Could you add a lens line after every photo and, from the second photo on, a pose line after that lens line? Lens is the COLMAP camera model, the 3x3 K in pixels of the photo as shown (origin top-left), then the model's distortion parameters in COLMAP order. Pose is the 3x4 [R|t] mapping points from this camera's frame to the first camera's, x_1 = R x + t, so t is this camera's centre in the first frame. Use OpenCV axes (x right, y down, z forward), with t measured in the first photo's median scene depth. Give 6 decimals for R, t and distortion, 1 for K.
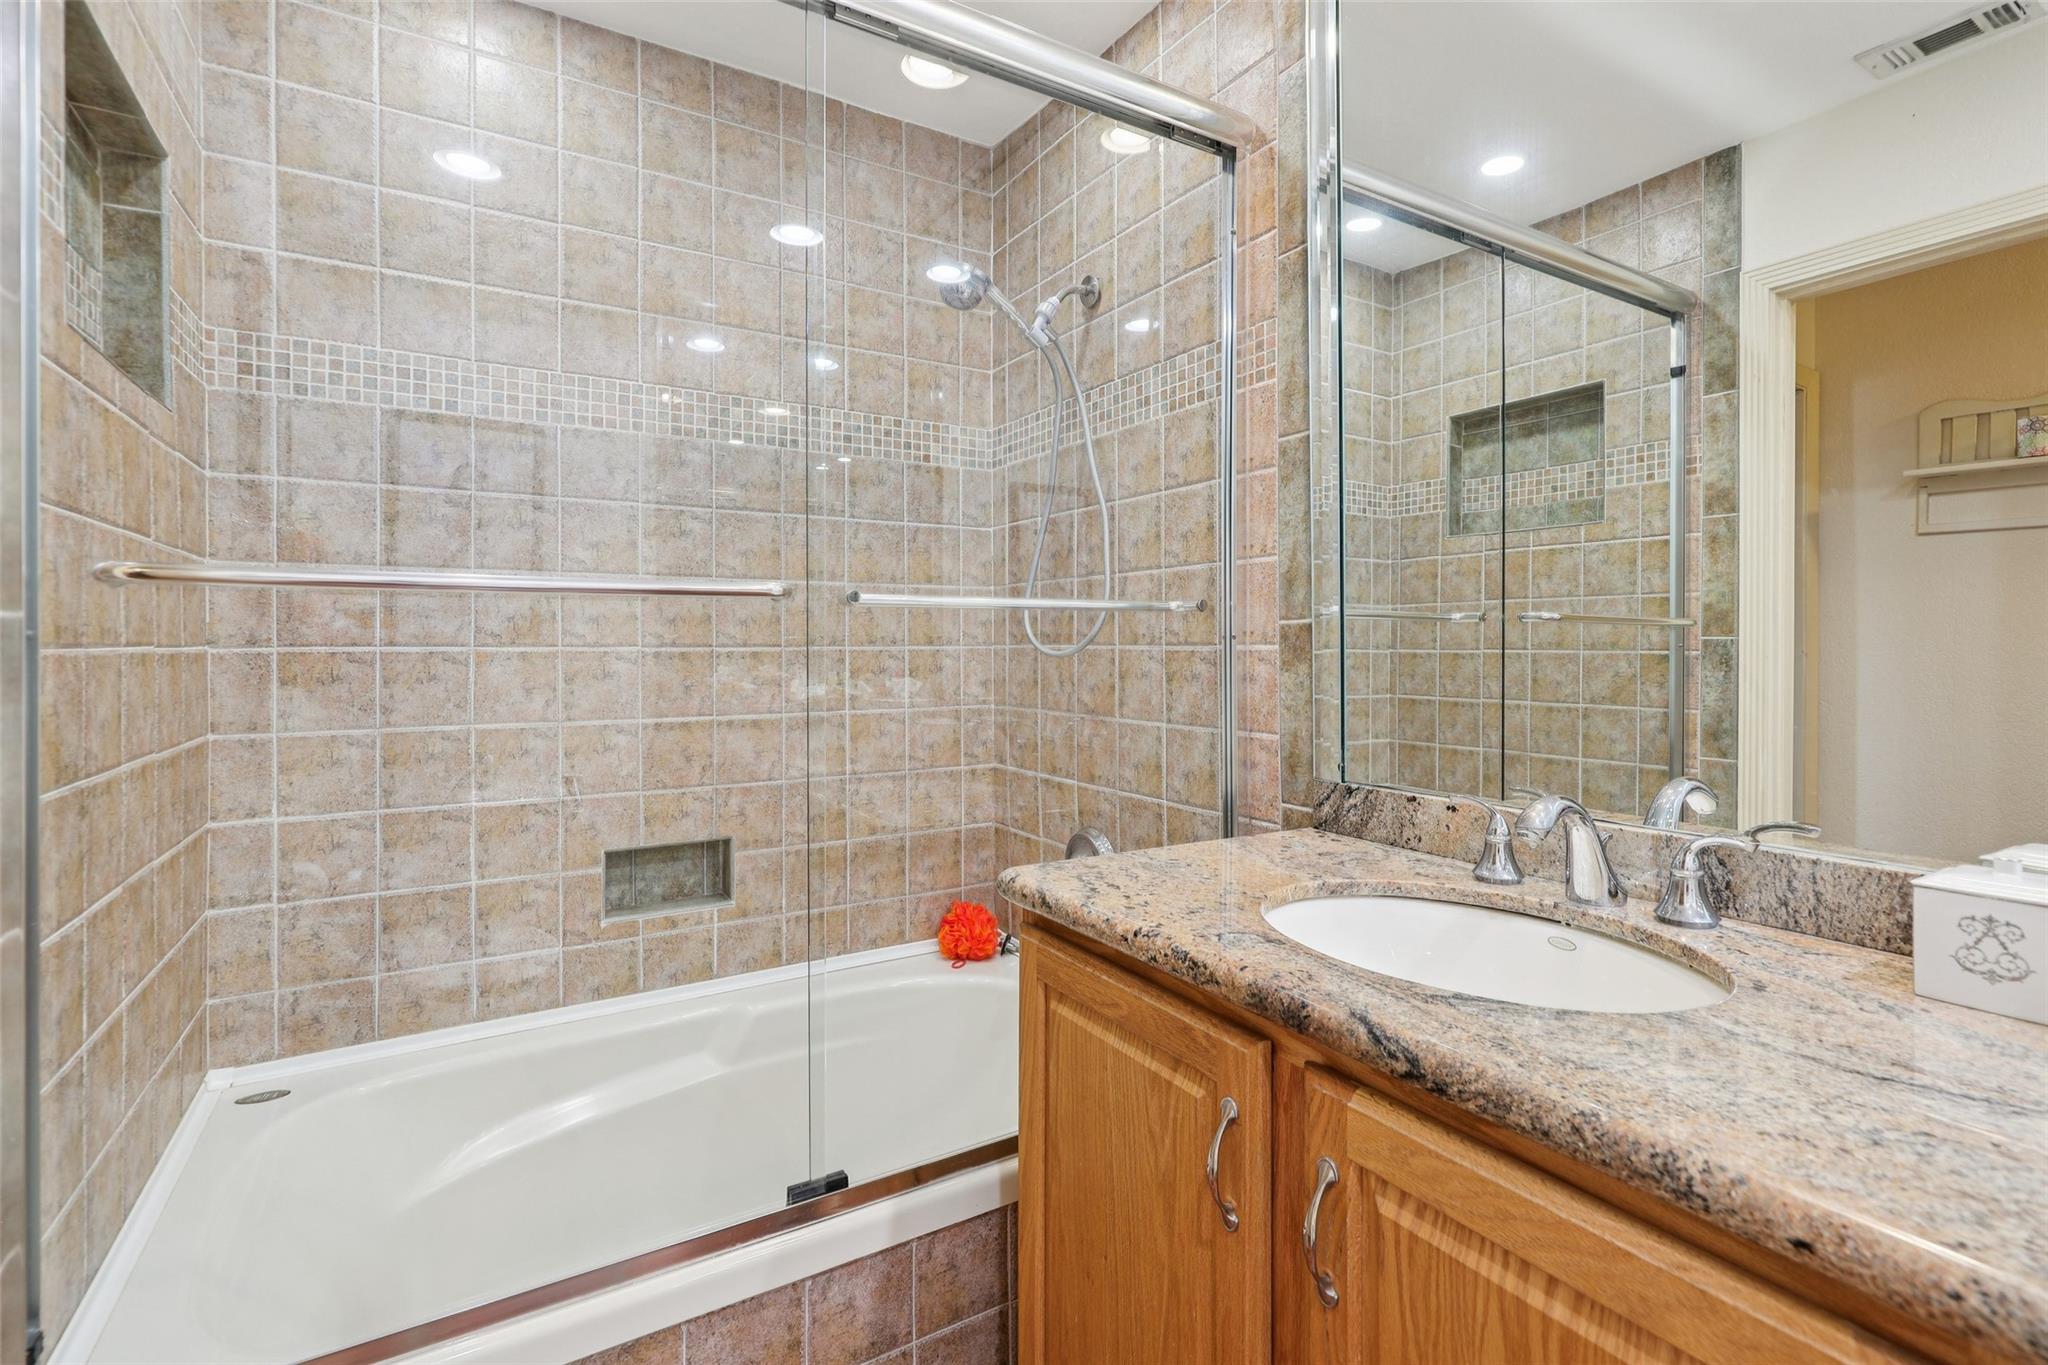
lens RADIAL K [[947.3, 0, 1030.8], [0, 947.3, 640.6], [0, 0, 1]] dist [-0.003443, -0.000469]
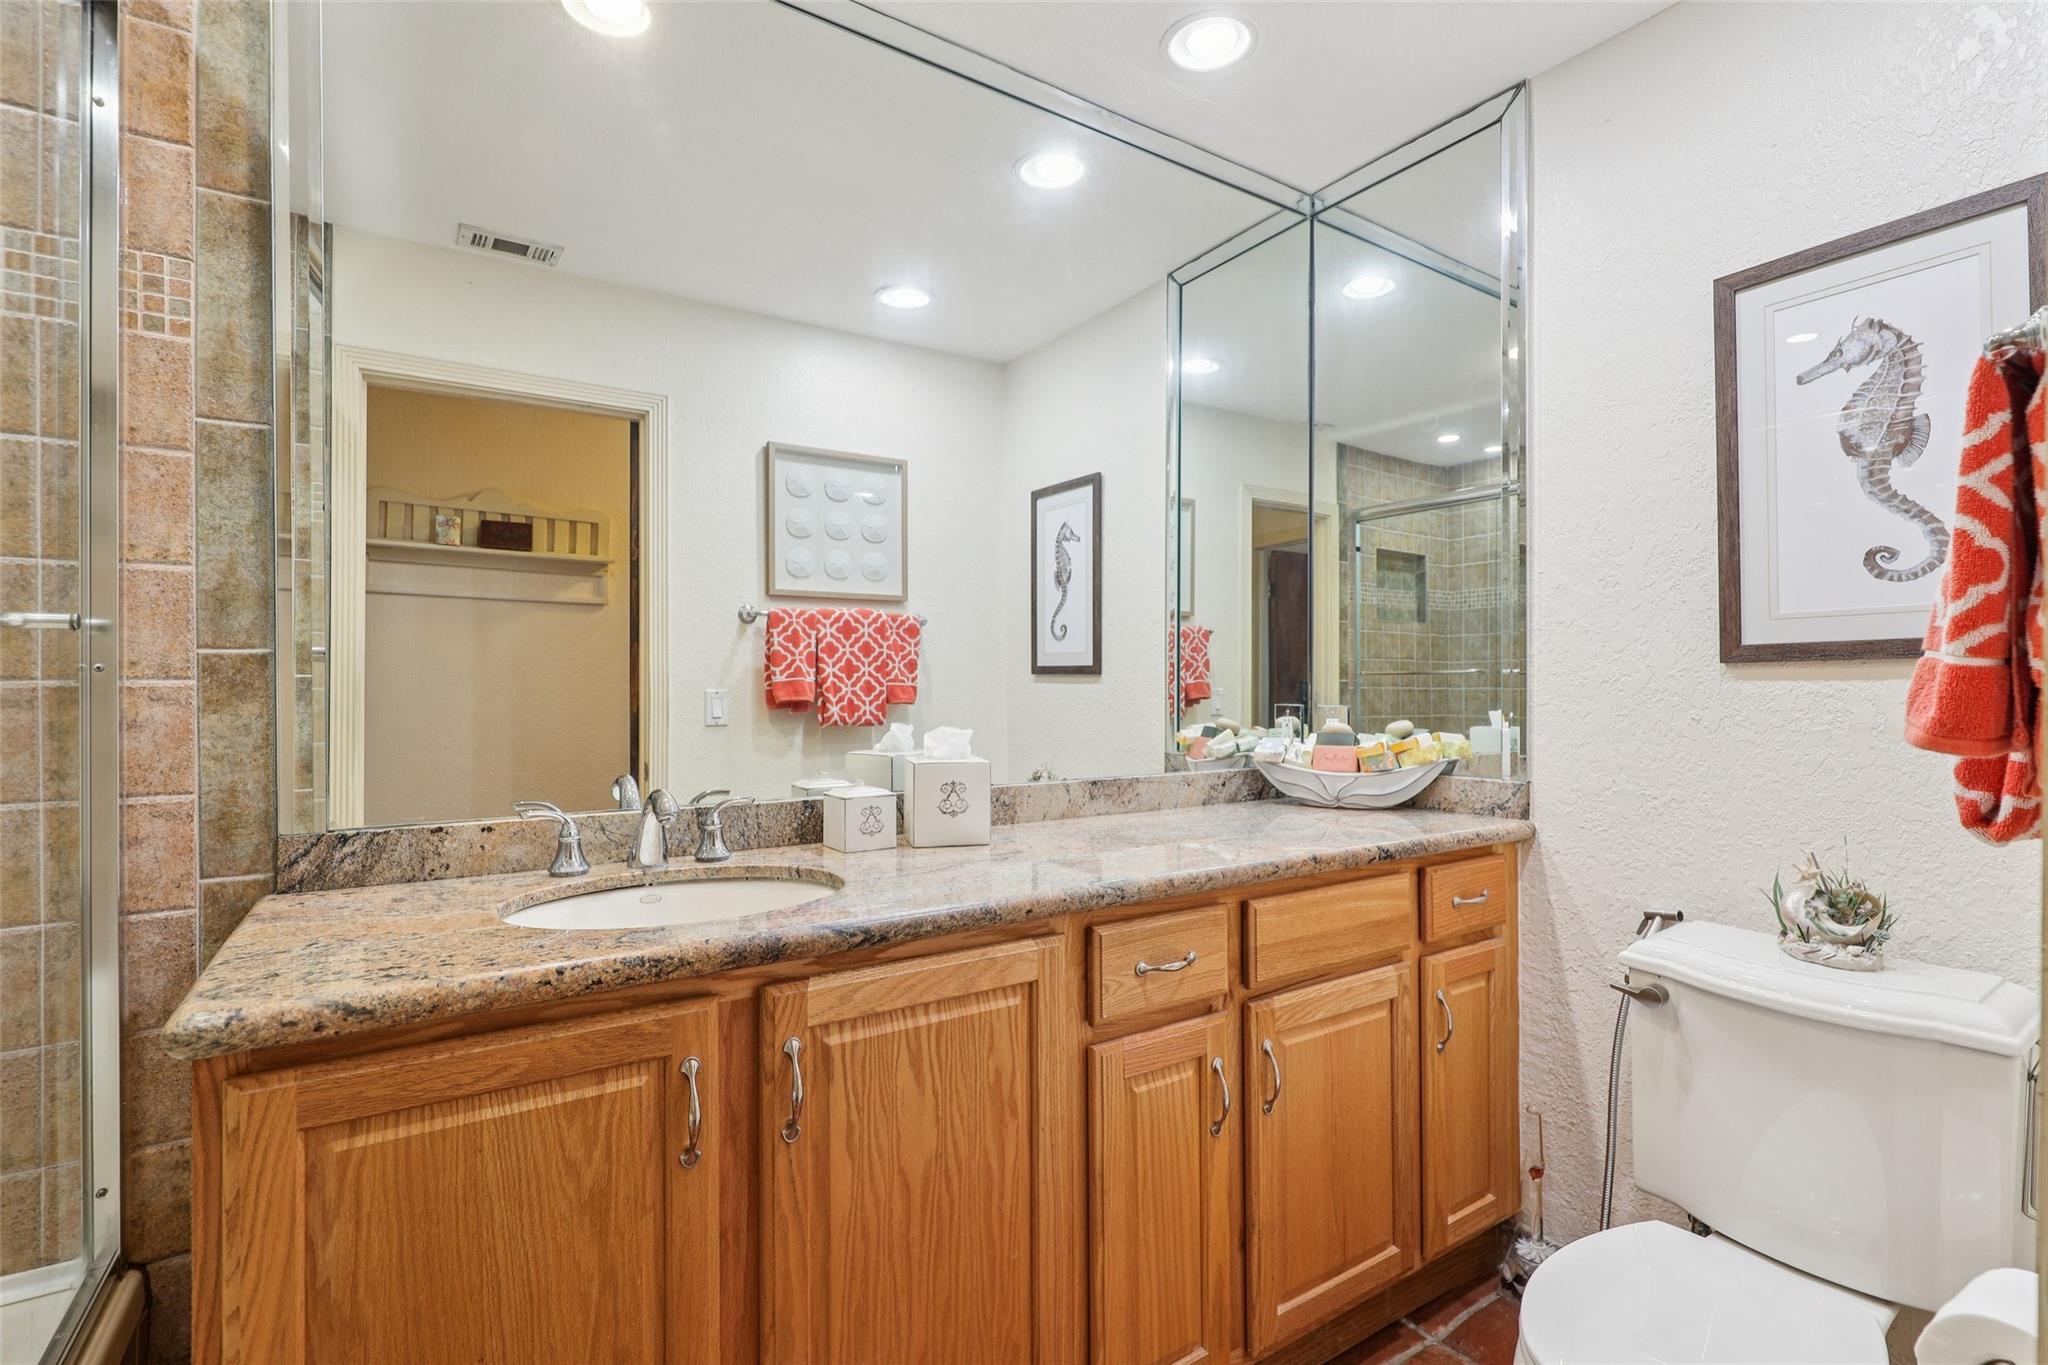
lens RADIAL K [[947.3, 0, 1024.4], [0, 947.3, 684.5], [0, 0, 1]] dist [-0.003443, -0.000469]
pose [[-0.035495, -0.001293, 0.999369, -0.745974], [-0.005383, 0.999985, 0.001102, 0.005216], [-0.999355, -0.005340, -0.035501, 0.461944]]
